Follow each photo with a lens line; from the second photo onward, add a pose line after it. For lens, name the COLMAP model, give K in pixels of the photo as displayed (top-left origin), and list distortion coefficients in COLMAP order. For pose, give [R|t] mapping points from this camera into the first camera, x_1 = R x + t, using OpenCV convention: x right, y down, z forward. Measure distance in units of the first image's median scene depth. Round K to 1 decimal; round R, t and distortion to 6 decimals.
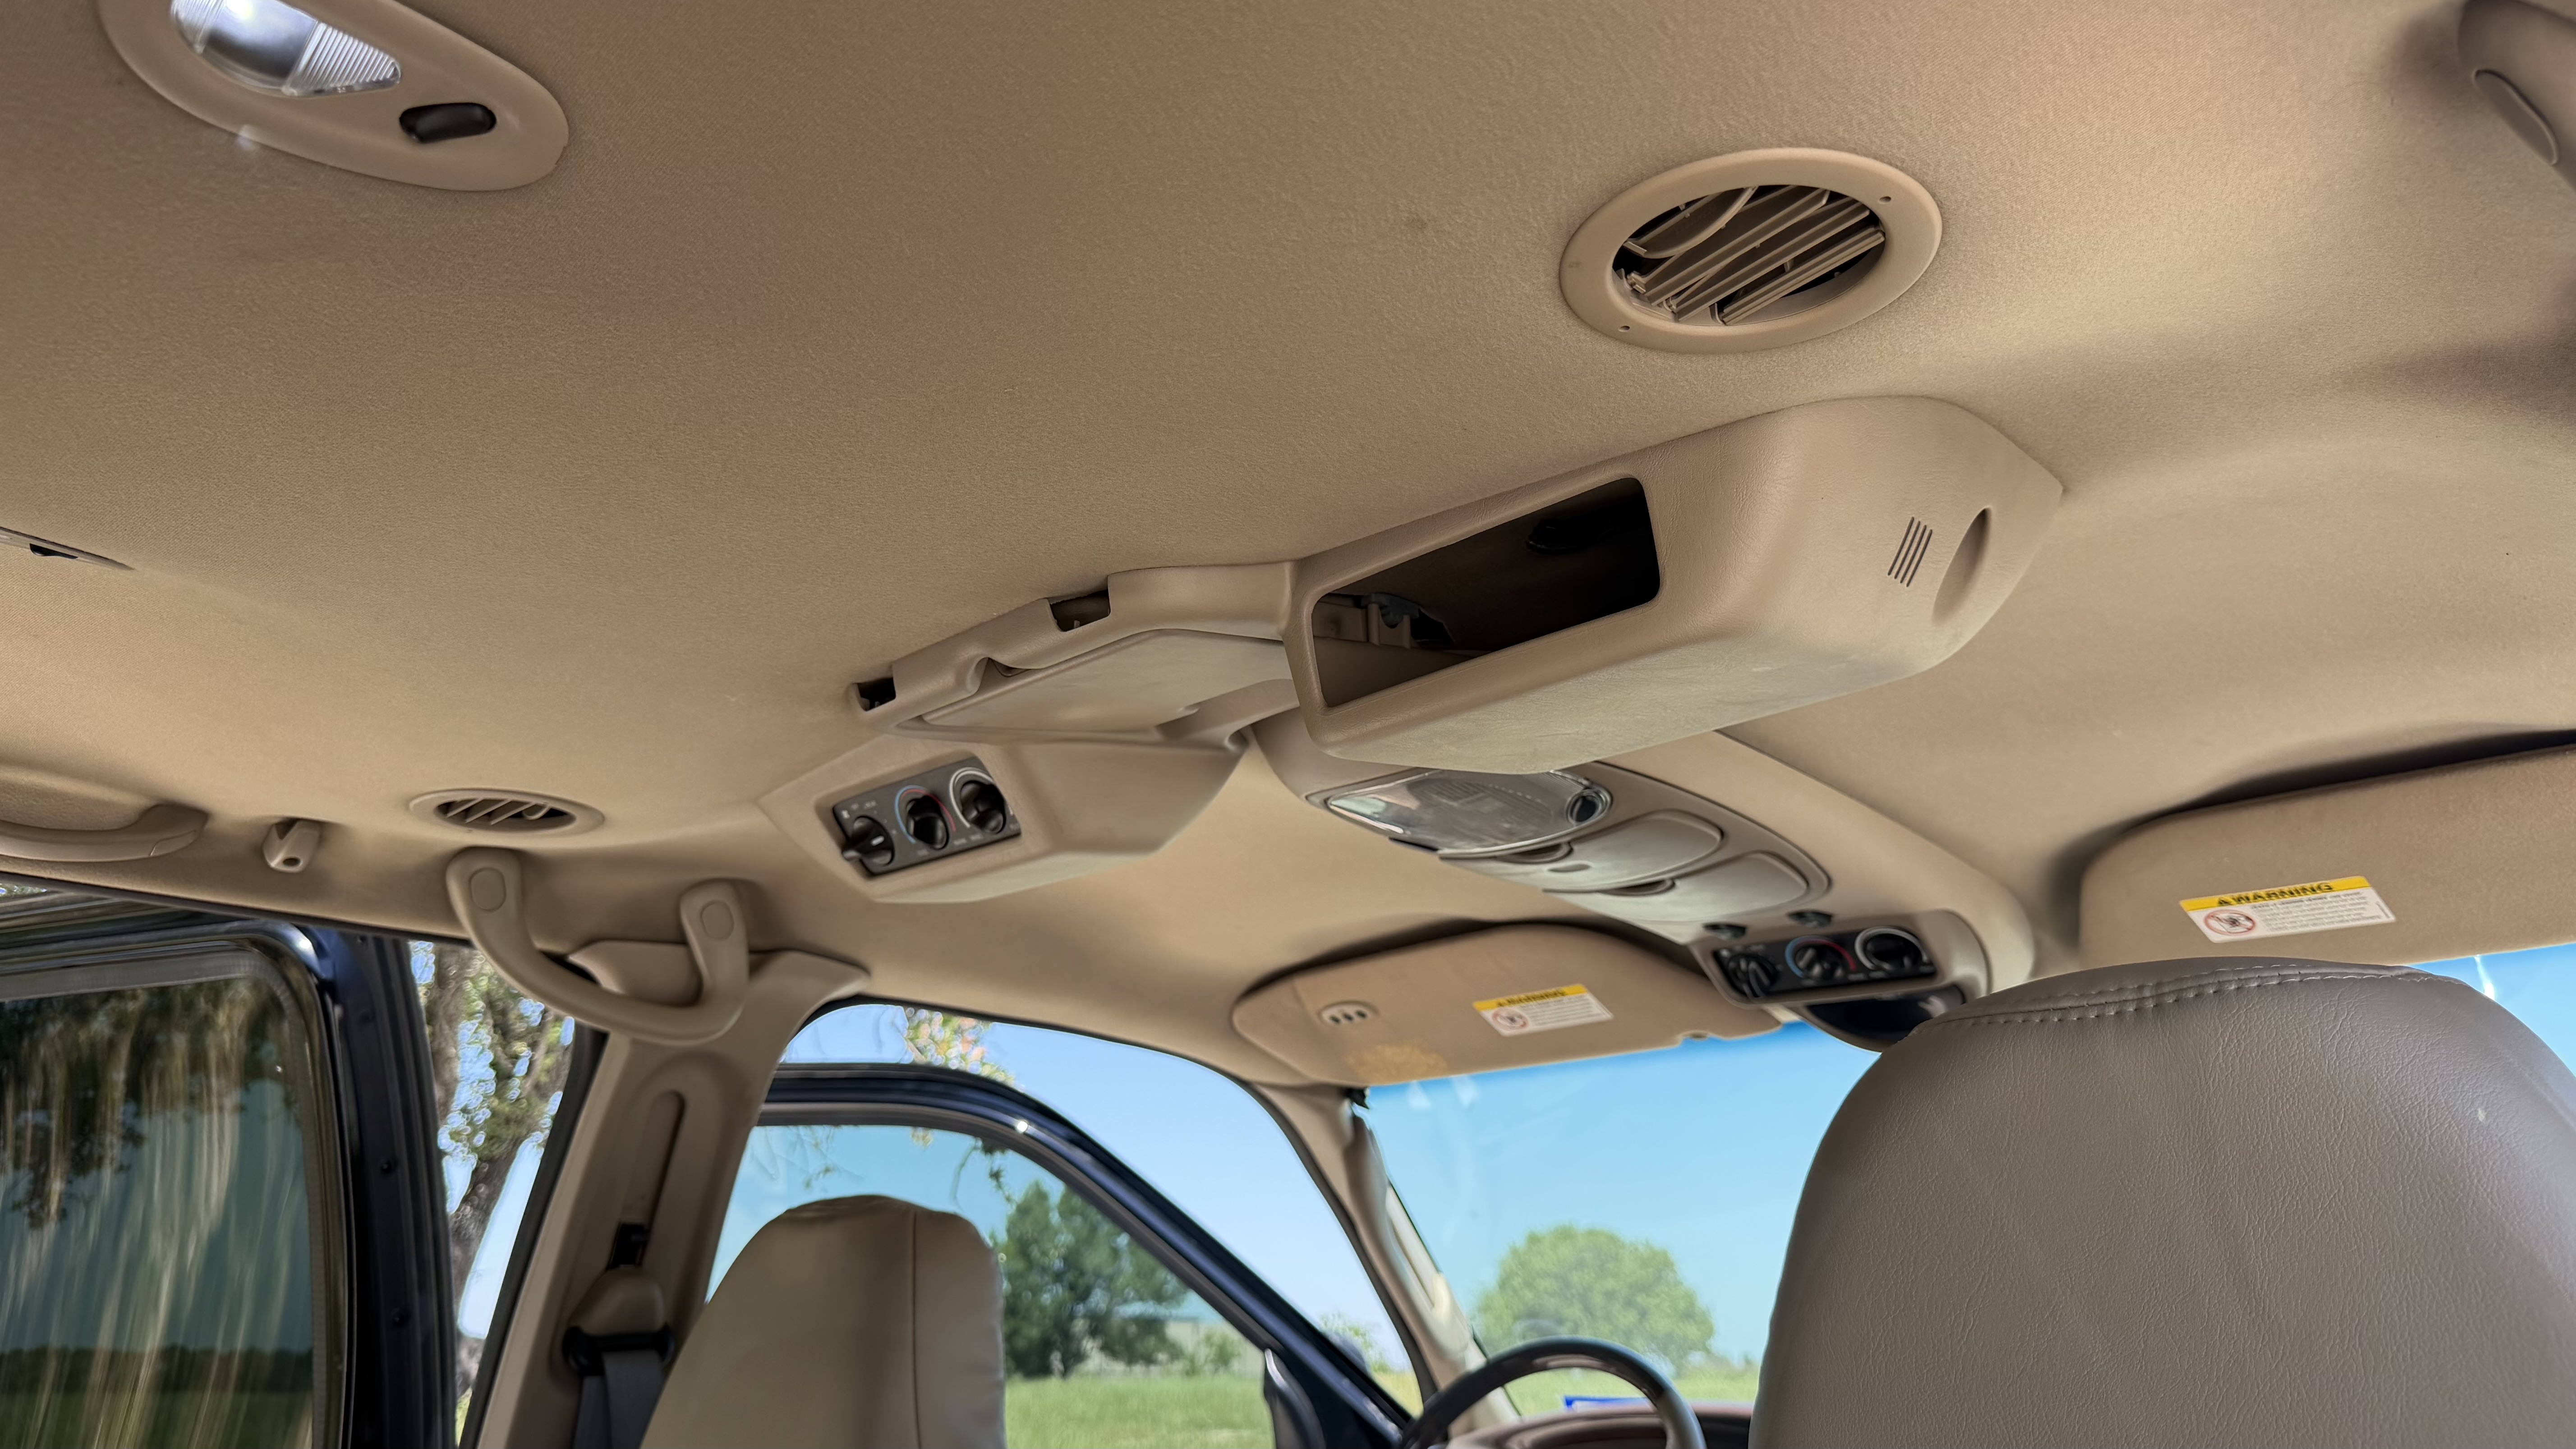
lens RADIAL K [[1804.5, 0, 1270.7], [0, 1804.5, 721.4], [0, 0, 1]] dist [0.072365, -0.095685]
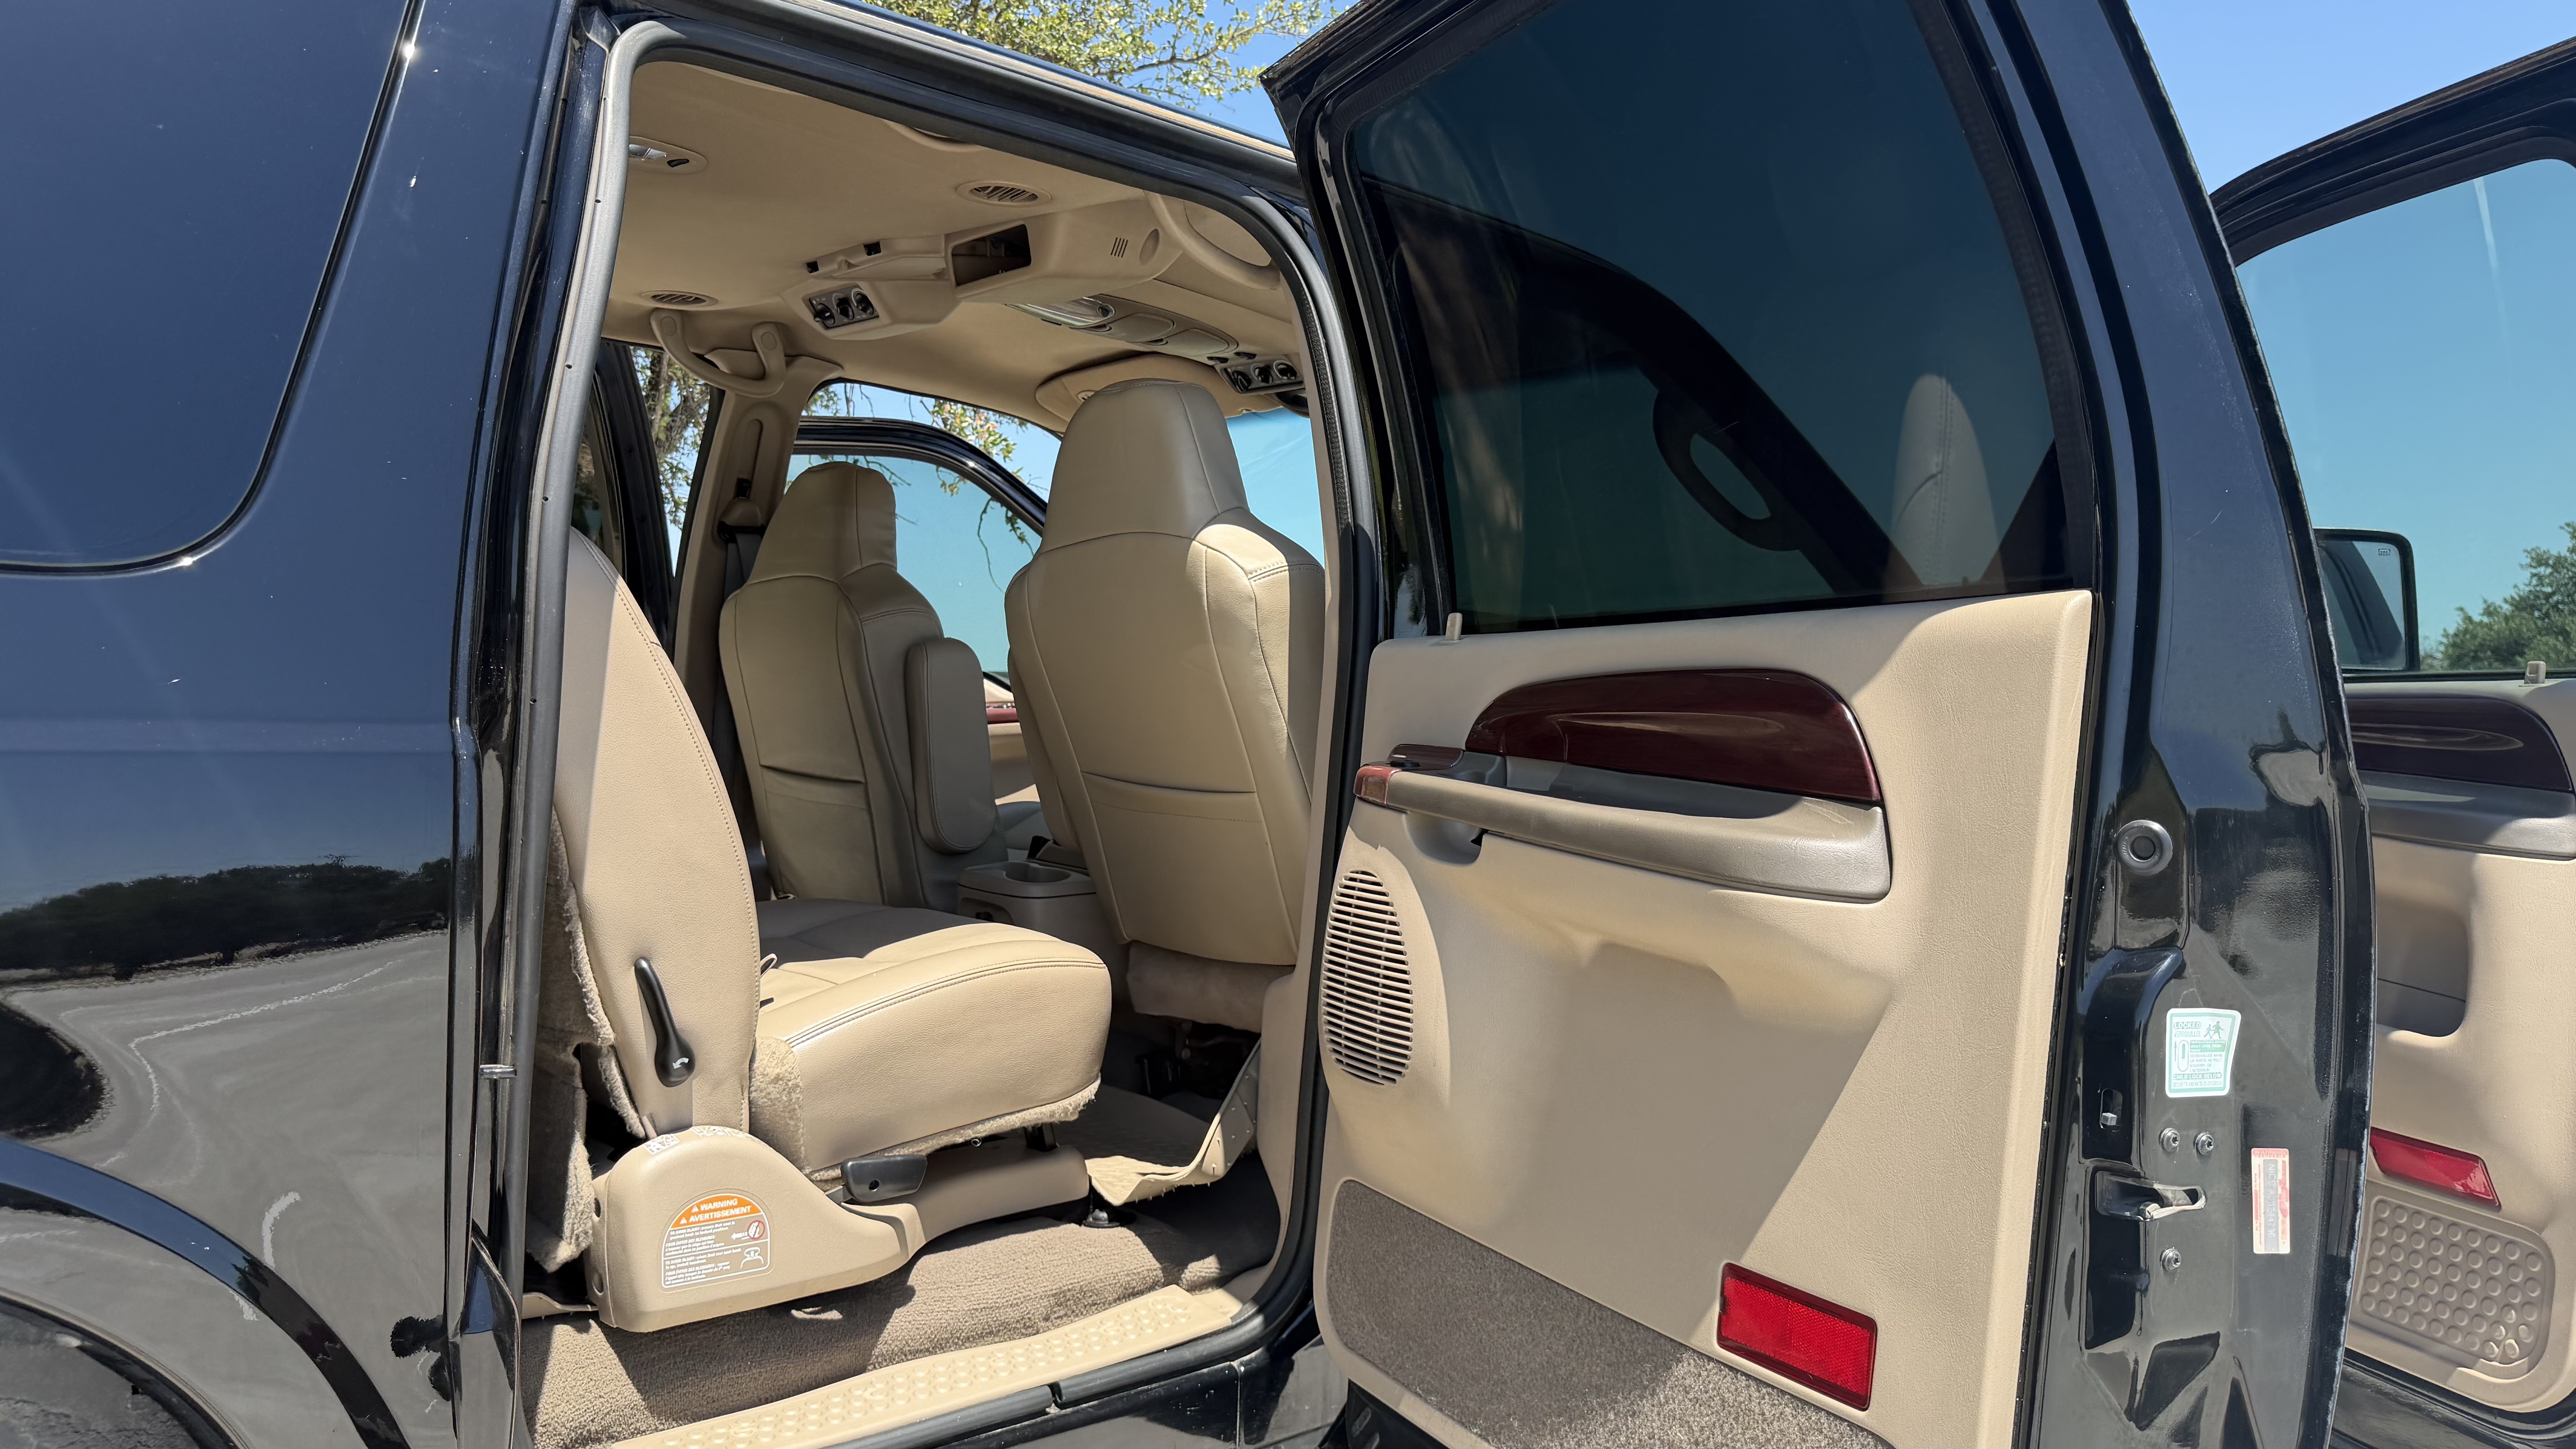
lens RADIAL K [[1804.5, 0, 1270.7], [0, 1804.5, 721.4], [0, 0, 1]] dist [0.072365, -0.095685]
pose [[0.998525, 0.034272, -0.042106, 0.429115], [-0.018768, 0.945652, 0.324638, -0.189326], [0.050943, -0.323369, 0.944901, -1.253238]]
